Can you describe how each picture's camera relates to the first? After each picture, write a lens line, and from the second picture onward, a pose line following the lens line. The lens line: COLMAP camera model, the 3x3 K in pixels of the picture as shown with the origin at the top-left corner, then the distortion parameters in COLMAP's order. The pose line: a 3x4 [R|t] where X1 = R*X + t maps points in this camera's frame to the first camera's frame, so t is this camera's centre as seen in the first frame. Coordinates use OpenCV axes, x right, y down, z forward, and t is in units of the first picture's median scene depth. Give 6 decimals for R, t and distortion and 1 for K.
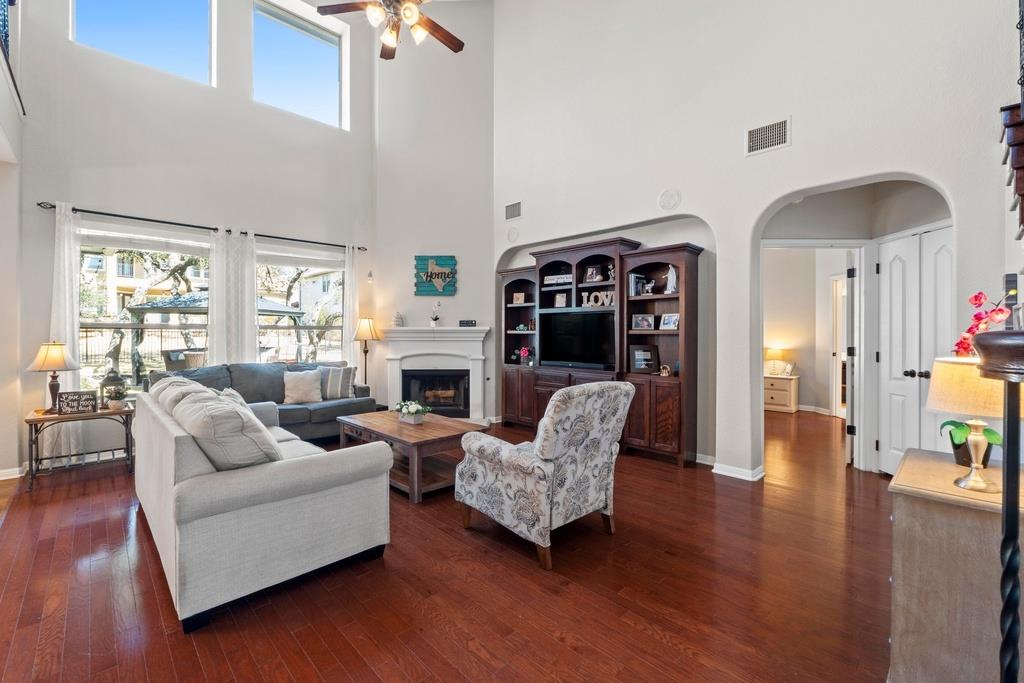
lens RADIAL K [[434.8, 0, 506.0], [0, 434.8, 332.9], [0, 0, 1]] dist [-0.007257, -0.001534]
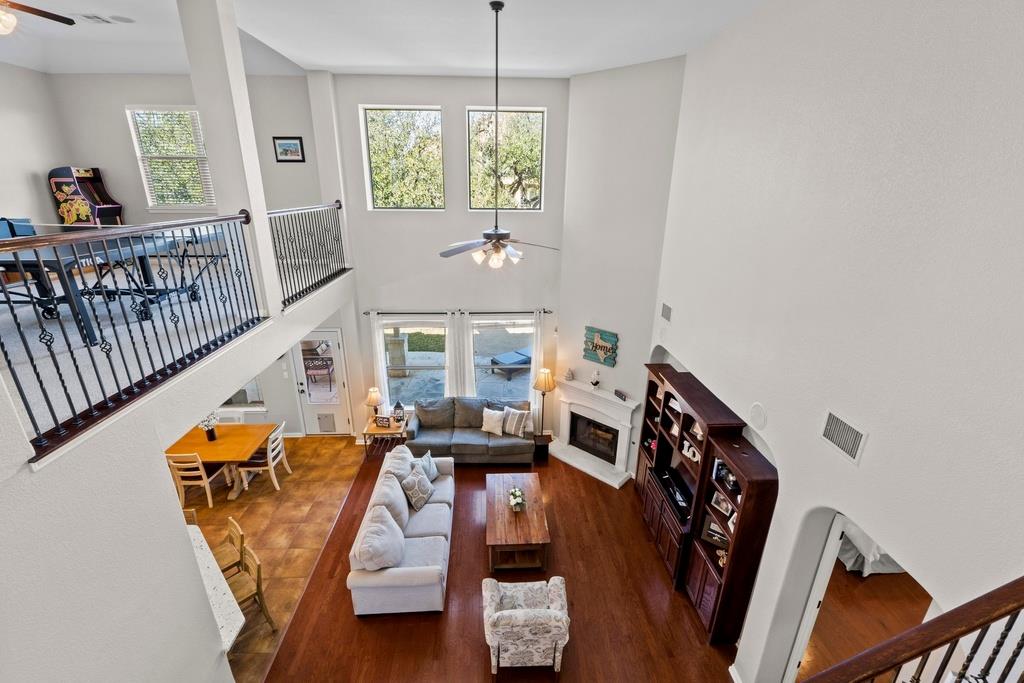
lens RADIAL K [[434.8, 0, 509.1], [0, 434.8, 337.3], [0, 0, 1]] dist [-0.007257, -0.001534]
pose [[0.755538, 0.219060, -0.617394, 0.370030], [-0.007064, 0.945104, 0.326692, -0.549093], [0.655067, -0.242467, 0.715610, 0.043664]]
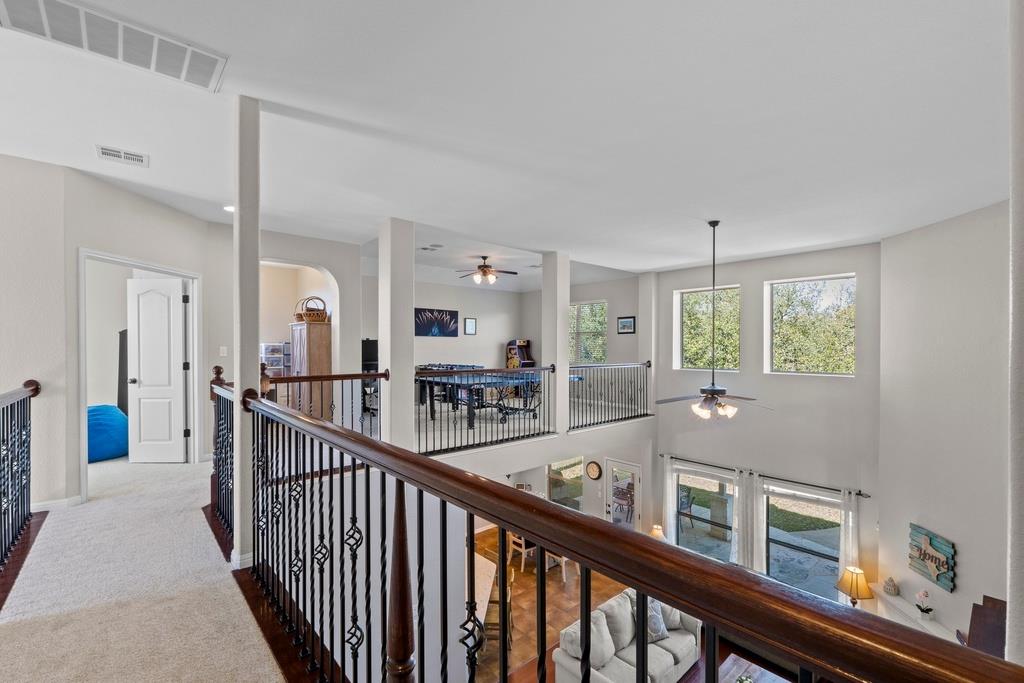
lens RADIAL K [[434.8, 0, 510.4], [0, 434.8, 343.6], [0, 0, 1]] dist [-0.007257, -0.001534]
pose [[-0.034126, -0.011902, -0.999347, 0.725786], [-0.002725, 0.999926, -0.011816, -0.553179], [0.999414, 0.002320, -0.034156, 0.235380]]
